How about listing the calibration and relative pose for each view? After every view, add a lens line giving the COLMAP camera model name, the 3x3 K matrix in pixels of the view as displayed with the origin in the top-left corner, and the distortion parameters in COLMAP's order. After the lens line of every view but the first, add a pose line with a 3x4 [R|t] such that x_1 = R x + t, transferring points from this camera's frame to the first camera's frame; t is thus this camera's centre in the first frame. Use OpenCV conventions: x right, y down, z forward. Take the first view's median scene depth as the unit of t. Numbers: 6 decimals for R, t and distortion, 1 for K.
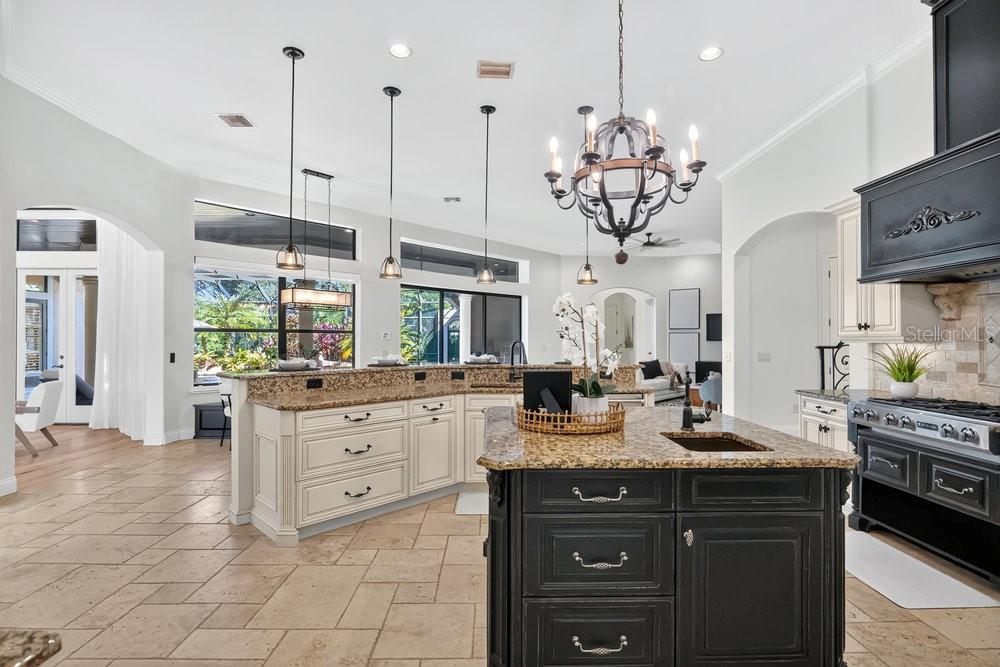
lens RADIAL K [[473.5, 0, 500.0], [0, 473.5, 333.5], [0, 0, 1]] dist [-0.015675, 0.000337]
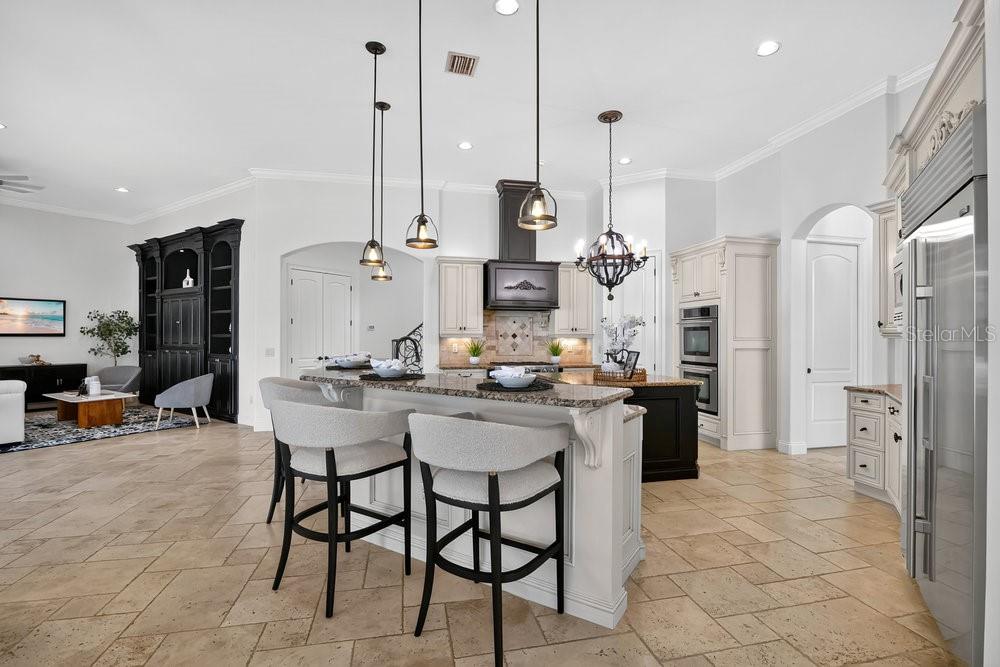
lens RADIAL K [[473.5, 0, 500.0], [0, 473.5, 333.5], [0, 0, 1]] dist [-0.015675, 0.000337]
pose [[-0.182183, 0.004338, 0.983255, -1.100576], [-0.019356, 0.999781, -0.007997, 0.017287], [-0.983074, -0.020488, -0.182059, 1.192554]]
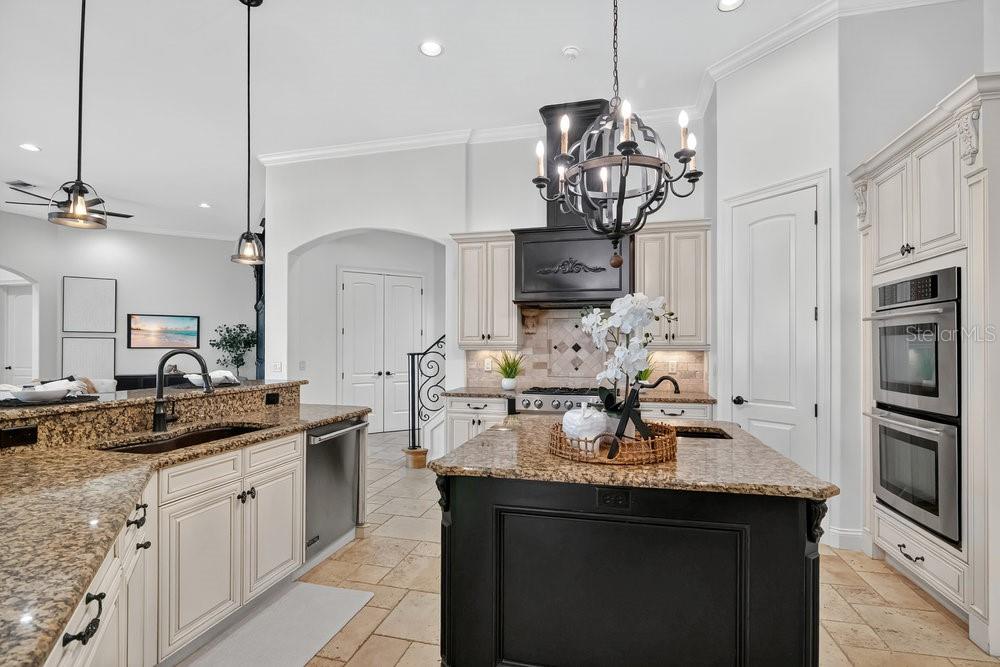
lens RADIAL K [[474.8, 0, 496.2], [0, 474.8, 345.7], [0, 0, 1]] dist [-0.016621, -0.000356]
pose [[0.276138, 0.000247, 0.961118, -0.447958], [-0.013997, 0.999895, 0.003764, 0.003764], [-0.961016, -0.014492, 0.276113, 0.617013]]
